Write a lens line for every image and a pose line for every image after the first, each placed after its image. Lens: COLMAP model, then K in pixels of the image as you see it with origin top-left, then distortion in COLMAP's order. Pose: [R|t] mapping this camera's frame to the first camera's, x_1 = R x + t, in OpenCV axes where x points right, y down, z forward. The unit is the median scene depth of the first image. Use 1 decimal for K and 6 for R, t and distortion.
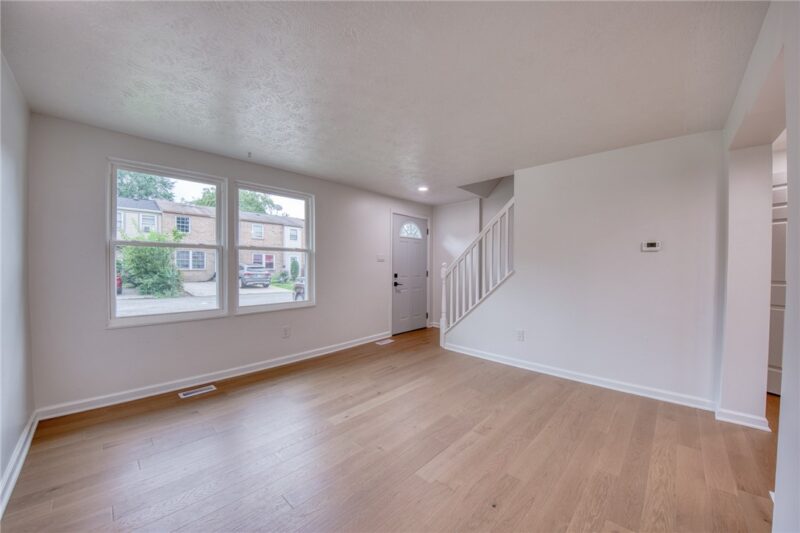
lens RADIAL K [[290.3, 0, 395.6], [0, 290.3, 262.9], [0, 0, 1]] dist [-0.033369, -0.000039]
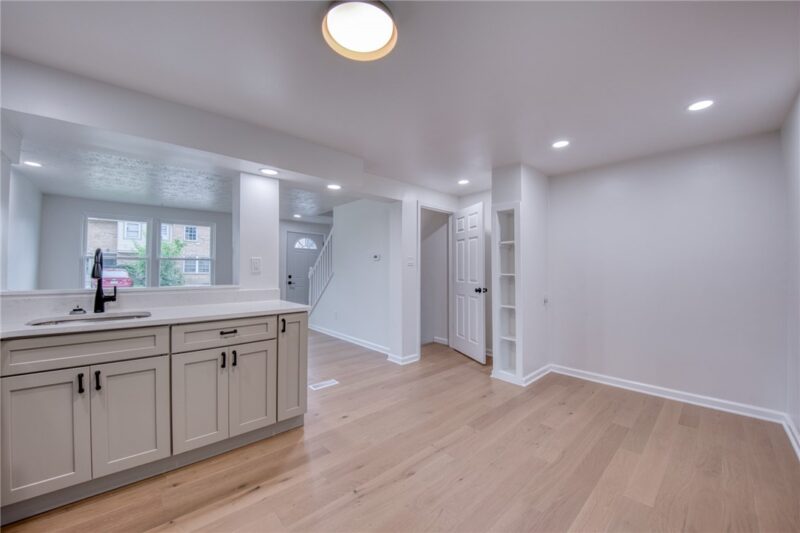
lens RADIAL K [[297.9, 0, 392.2], [0, 297.9, 265.6], [0, 0, 1]] dist [-0.036726, 0.000015]
pose [[0.996559, 0.000023, -0.082890, 0.739813], [-0.000529, 0.999981, -0.006073, -0.001329], [0.082889, 0.006096, 0.996540, -0.457003]]
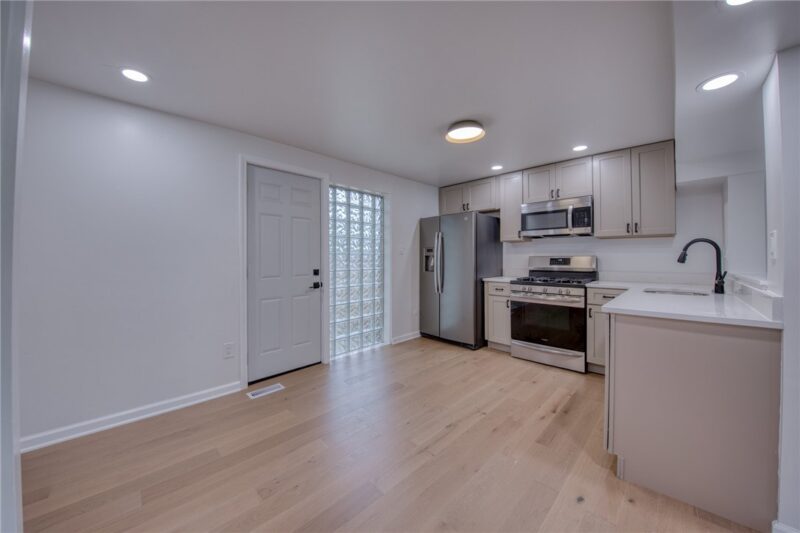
lens RADIAL K [[289.2, 0, 402.3], [0, 289.2, 257.1], [0, 0, 1]] dist [0.000206, -0.000034]
pose [[-0.999935, 0.002671, 0.011065, 0.809328], [0.002504, 0.999884, -0.015037, 0.012591], [-0.011104, -0.015008, -0.999826, 0.526529]]
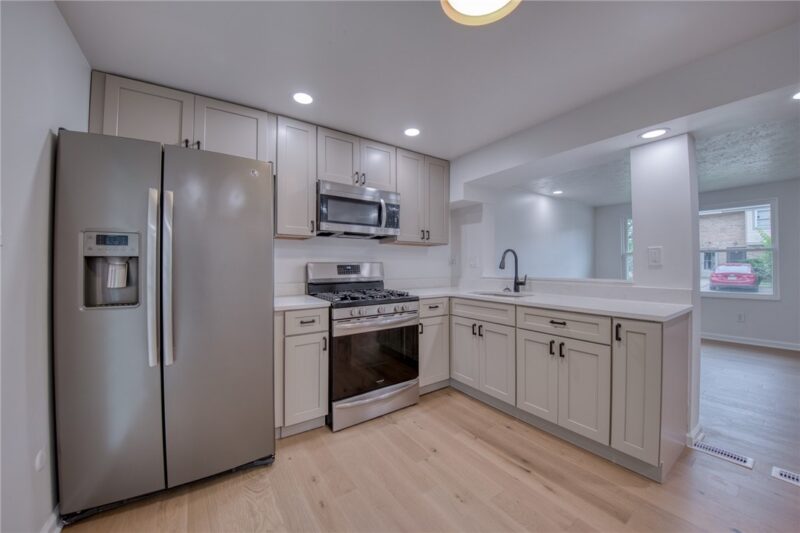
lens RADIAL K [[290.3, 0, 395.6], [0, 290.3, 262.9], [0, 0, 1]] dist [-0.033369, -0.000039]
pose [[-0.215688, -0.006772, -0.976439, 0.970509], [0.009145, 0.999918, -0.008954, 0.005299], [0.976419, -0.010861, -0.215609, -0.157892]]
